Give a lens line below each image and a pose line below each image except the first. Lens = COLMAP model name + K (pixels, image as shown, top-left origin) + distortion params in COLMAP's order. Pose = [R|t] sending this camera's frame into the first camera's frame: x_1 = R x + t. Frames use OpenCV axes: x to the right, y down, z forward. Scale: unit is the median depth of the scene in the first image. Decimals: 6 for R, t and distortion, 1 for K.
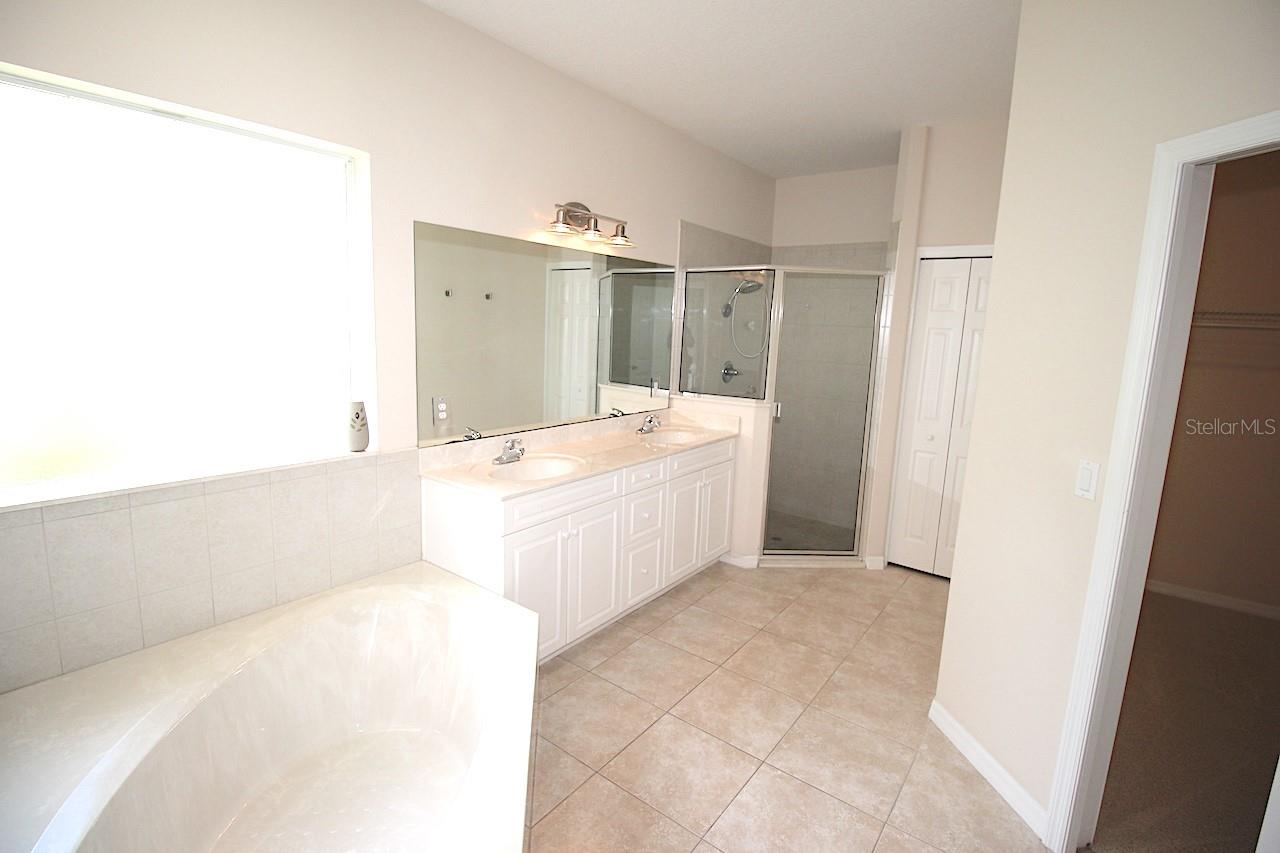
lens RADIAL K [[592.0, 0, 638.6], [0, 592.0, 424.2], [0, 0, 1]] dist [-0.009884, -0.006575]
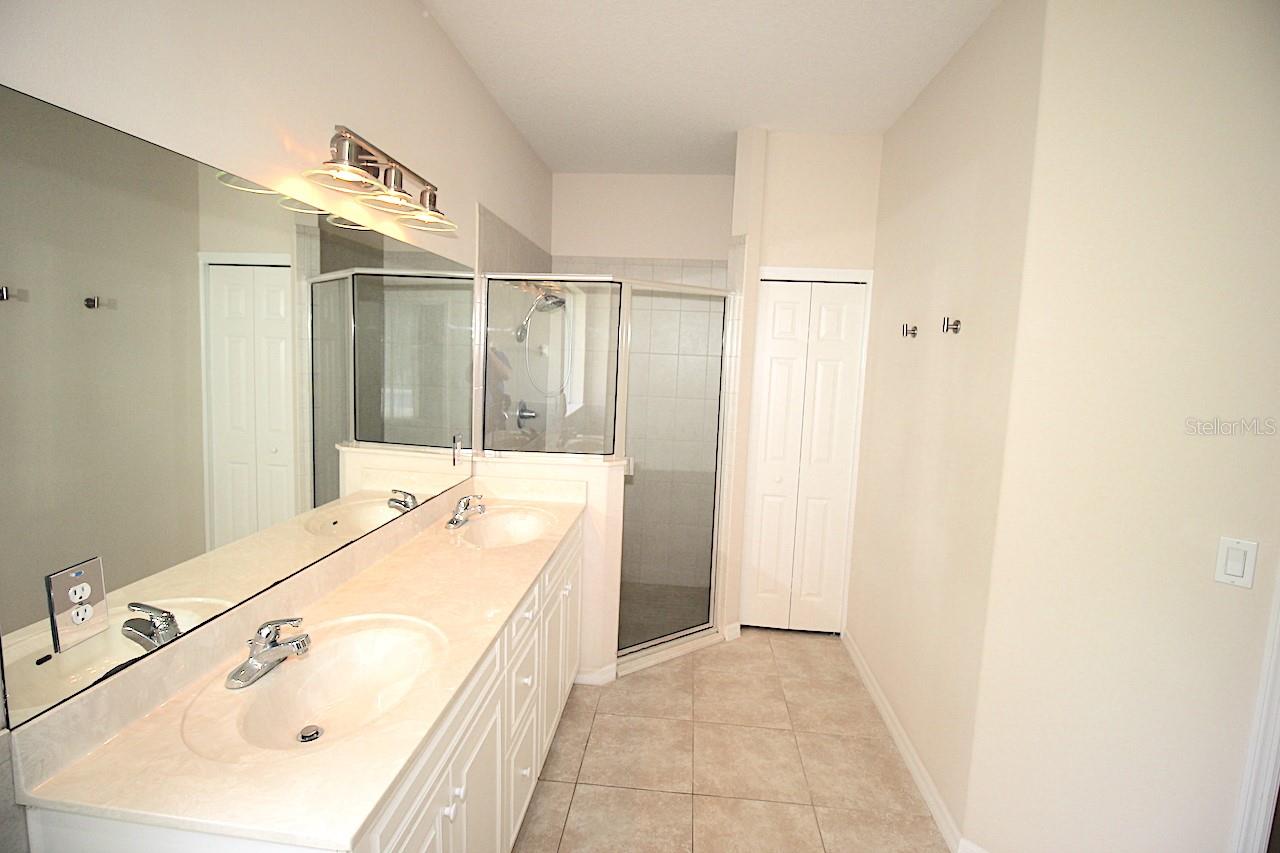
lens RADIAL K [[592.0, 0, 640.7], [0, 592.0, 418.7], [0, 0, 1]] dist [-0.009884, -0.006575]
pose [[0.844757, -0.062283, 0.531513, -0.151361], [0.083297, 0.996402, -0.015627, -0.071179], [-0.528627, 0.057474, 0.846906, 0.343173]]
